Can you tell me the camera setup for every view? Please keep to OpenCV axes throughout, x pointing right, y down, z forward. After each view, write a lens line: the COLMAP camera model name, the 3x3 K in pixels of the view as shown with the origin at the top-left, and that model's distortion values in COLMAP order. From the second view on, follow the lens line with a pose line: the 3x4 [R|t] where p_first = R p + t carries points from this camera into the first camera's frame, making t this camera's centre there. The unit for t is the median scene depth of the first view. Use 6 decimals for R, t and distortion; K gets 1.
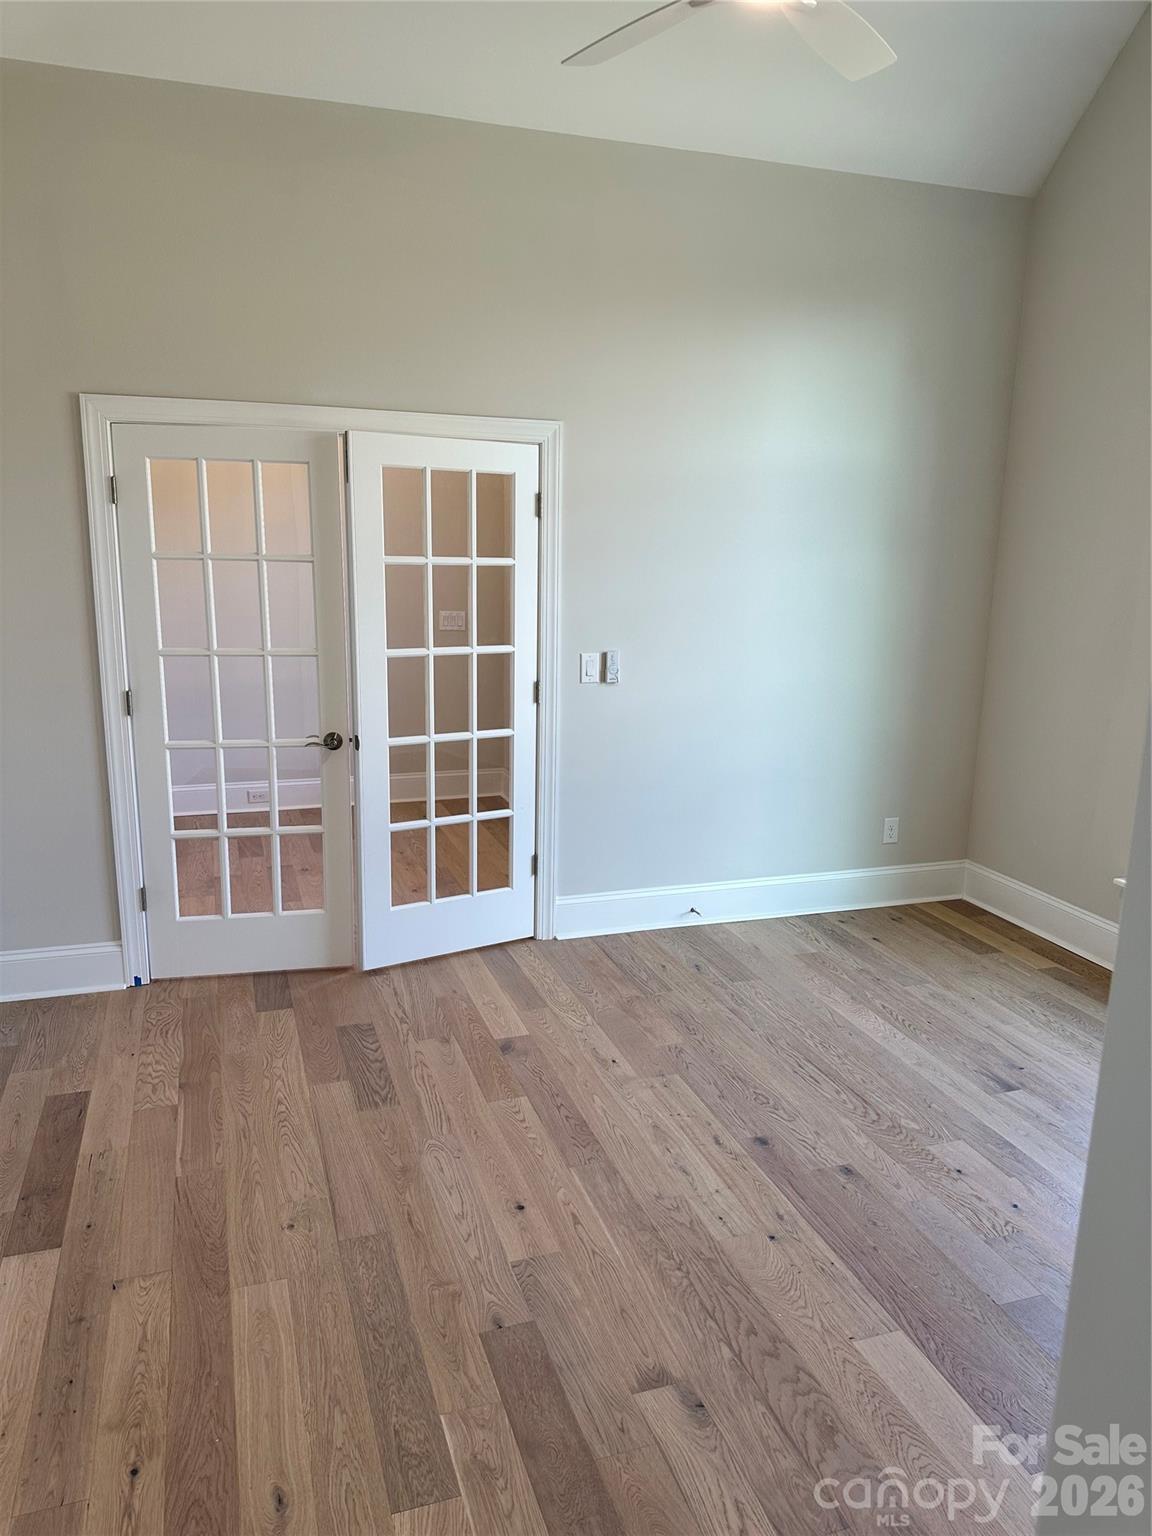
lens RADIAL K [[1094.8, 0, 575.1], [0, 1094.8, 769.0], [0, 0, 1]] dist [0.046360, -0.023079]
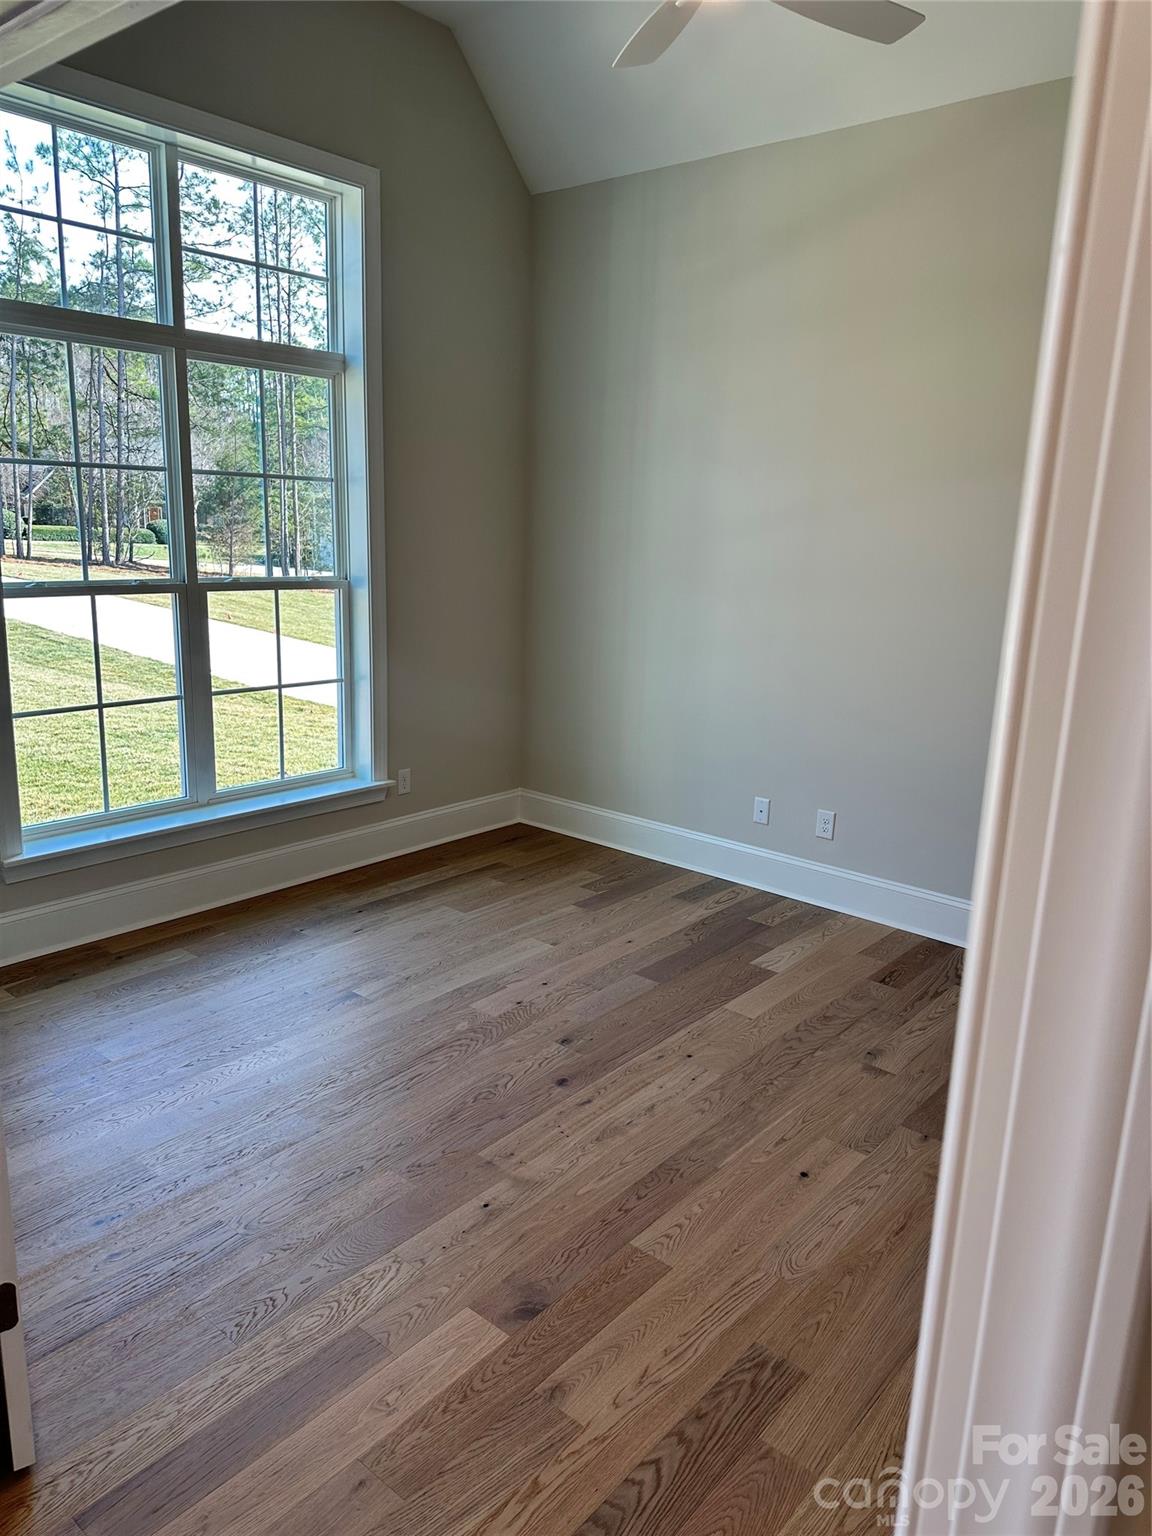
lens RADIAL K [[1094.8, 0, 576.9], [0, 1094.8, 773.4], [0, 0, 1]] dist [0.046360, -0.023079]
pose [[-0.518431, -0.250880, 0.817489, -0.601702], [0.131839, 0.921114, 0.366290, -0.301058], [-0.844895, 0.297673, -0.444458, 1.350961]]
